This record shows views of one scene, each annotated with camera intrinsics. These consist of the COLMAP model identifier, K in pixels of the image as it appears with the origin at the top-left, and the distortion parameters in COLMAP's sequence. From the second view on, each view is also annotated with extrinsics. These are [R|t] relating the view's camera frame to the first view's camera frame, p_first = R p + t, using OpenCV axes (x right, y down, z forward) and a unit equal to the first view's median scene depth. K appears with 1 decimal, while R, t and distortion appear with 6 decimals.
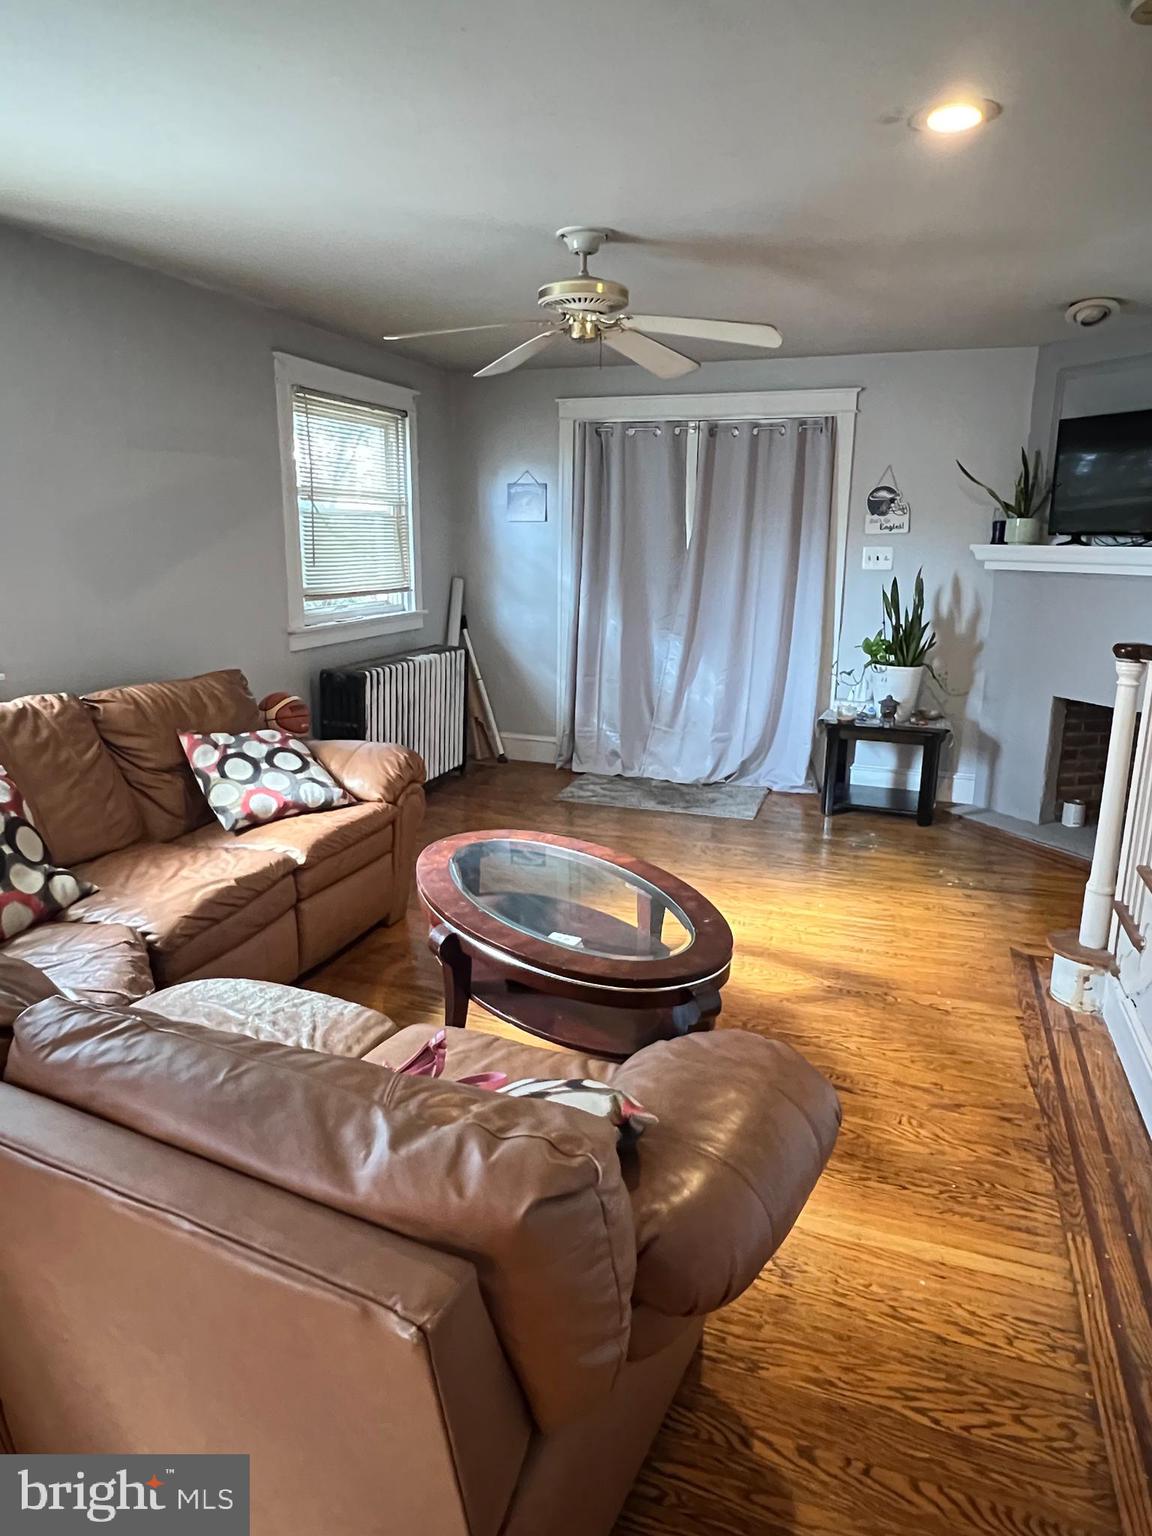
lens RADIAL K [[953.5, 0, 576.0], [0, 953.5, 768.0], [0, 0, 1]] dist [0.014717, -0.000076]
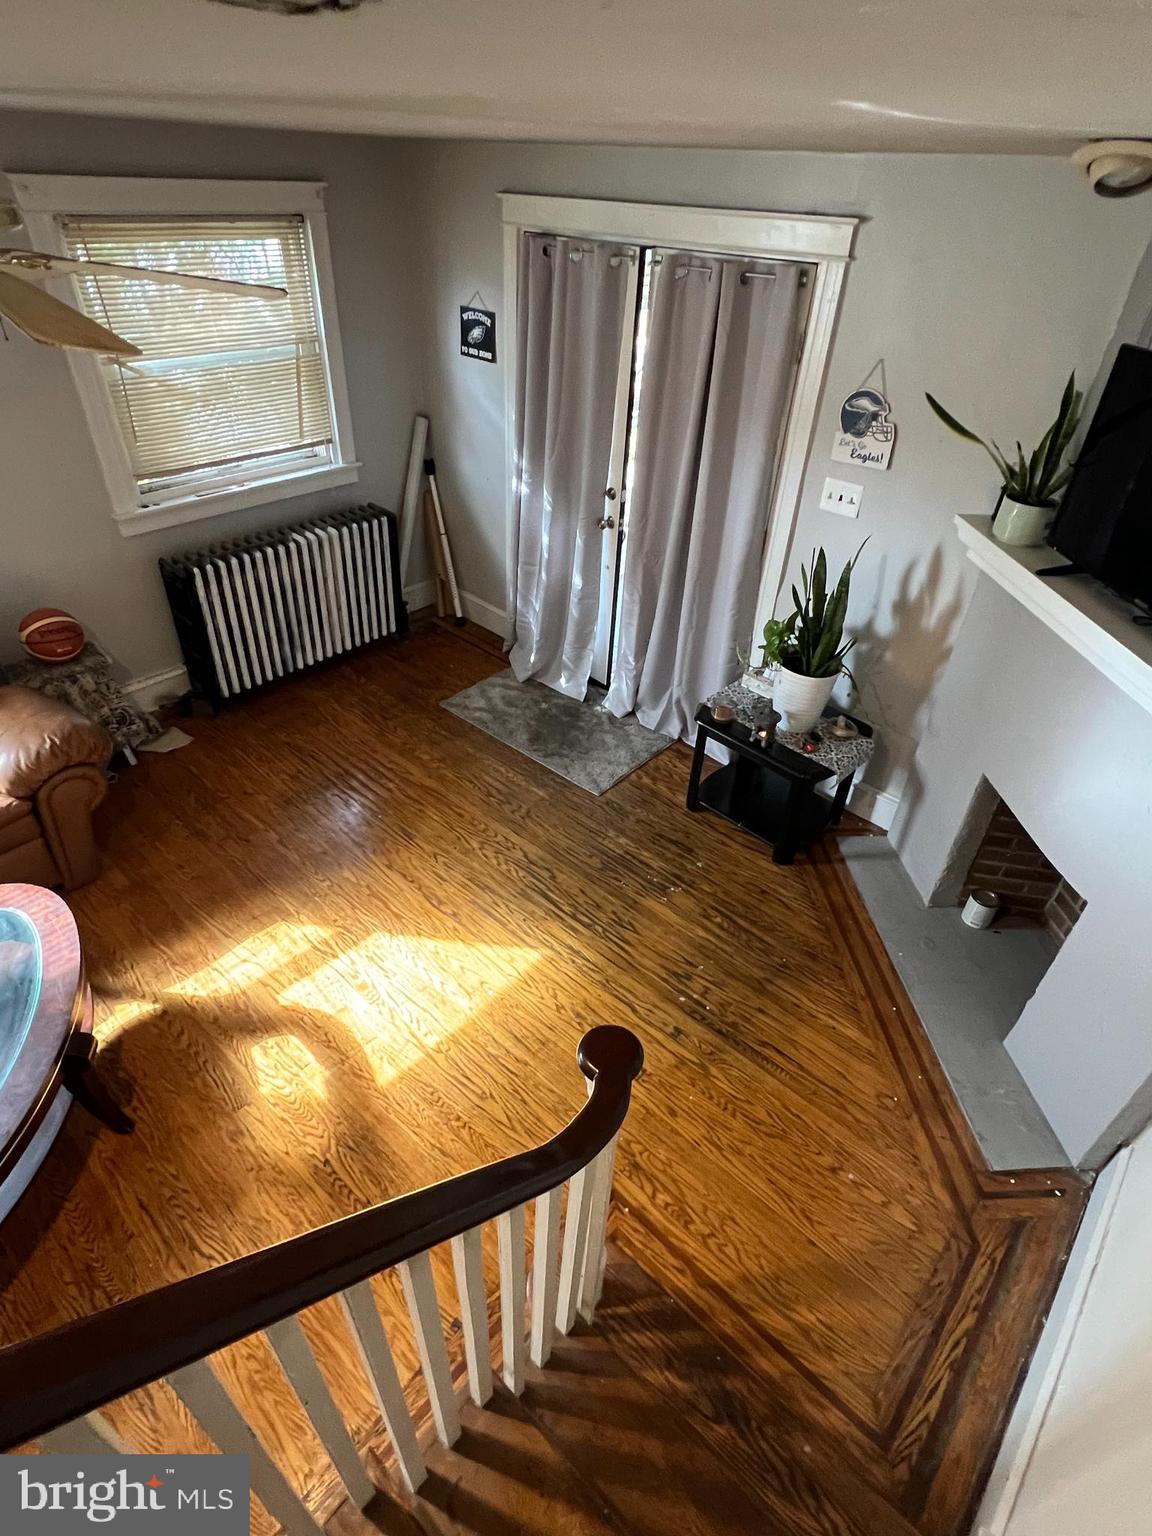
lens RADIAL K [[788.1, 0, 576.0], [0, 788.1, 768.0], [0, 0, 1]] dist [0.003575, 0.000596]
pose [[0.917271, 0.259146, -0.302419, 0.367754], [-0.121988, 0.905663, 0.406070, -0.254149], [0.379121, -0.335585, 0.862351, 0.360200]]
